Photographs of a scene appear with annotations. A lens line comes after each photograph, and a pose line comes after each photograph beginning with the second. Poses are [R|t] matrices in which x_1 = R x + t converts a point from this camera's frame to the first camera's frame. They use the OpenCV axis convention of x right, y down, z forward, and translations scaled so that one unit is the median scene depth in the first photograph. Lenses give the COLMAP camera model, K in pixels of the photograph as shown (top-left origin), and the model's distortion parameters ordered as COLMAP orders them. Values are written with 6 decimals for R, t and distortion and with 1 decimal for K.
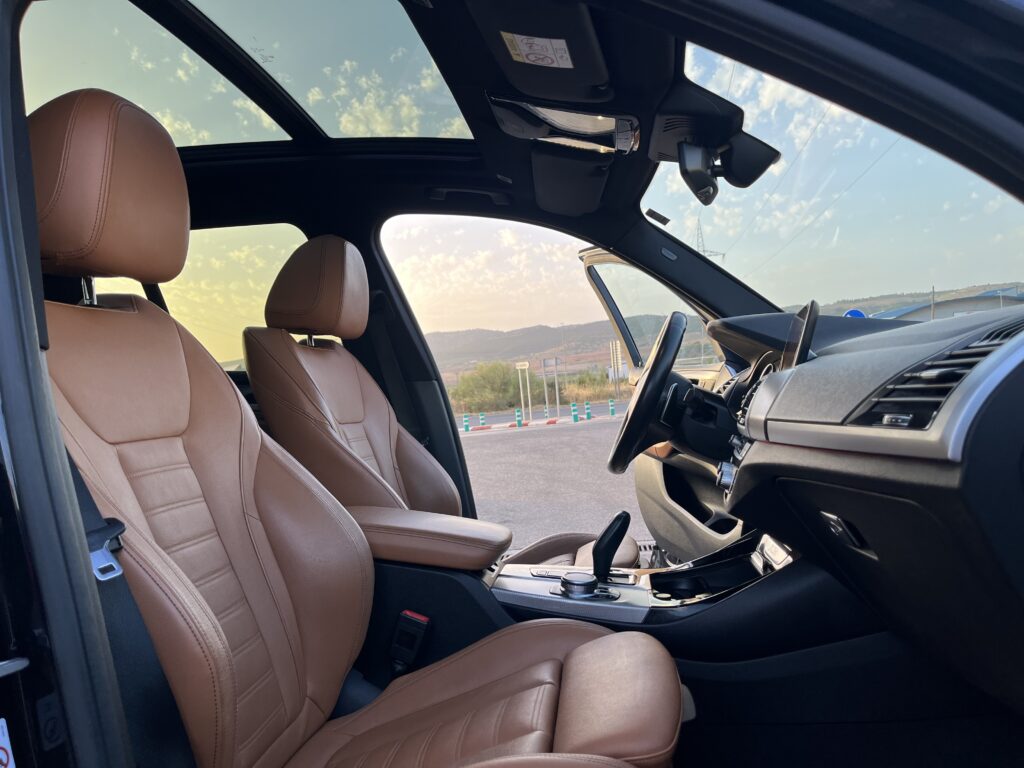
lens RADIAL K [[777.1, 0, 521.8], [0, 777.1, 390.6], [0, 0, 1]] dist [0.072136, -0.105353]
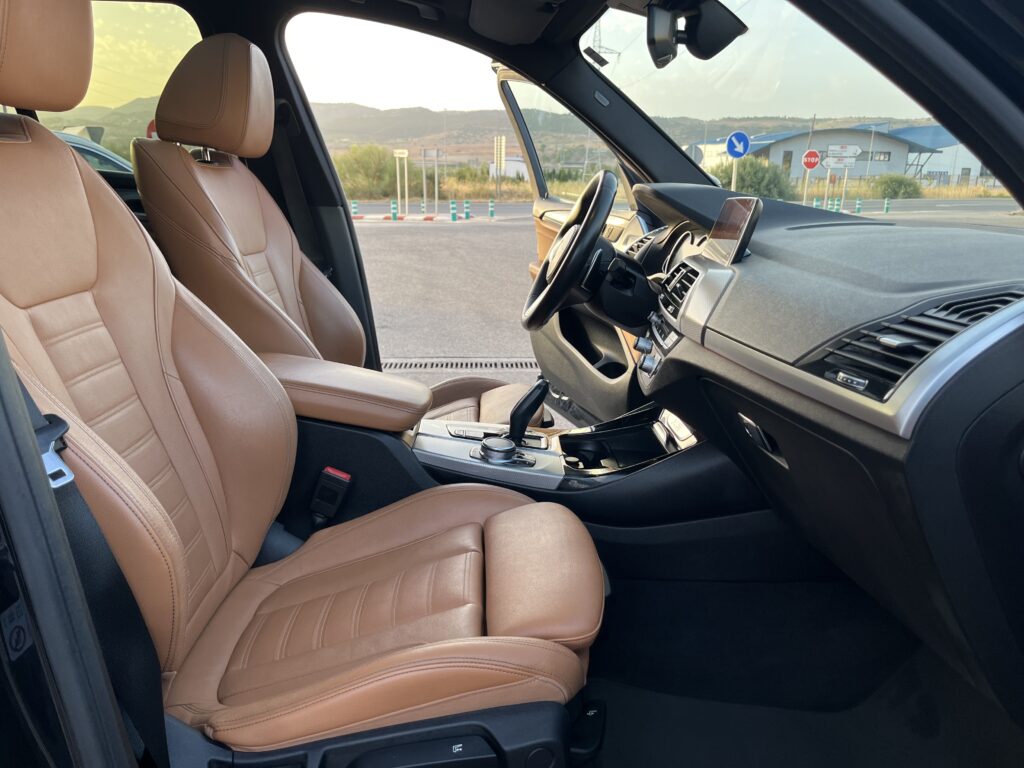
lens RADIAL K [[777.1, 0, 516.8], [0, 777.1, 390.1], [0, 0, 1]] dist [0.072136, -0.105353]
pose [[0.984611, 0.055937, 0.165566, -0.080136], [-0.096101, 0.964592, 0.245616, -0.089358], [-0.145965, -0.257748, 0.955123, 0.020082]]
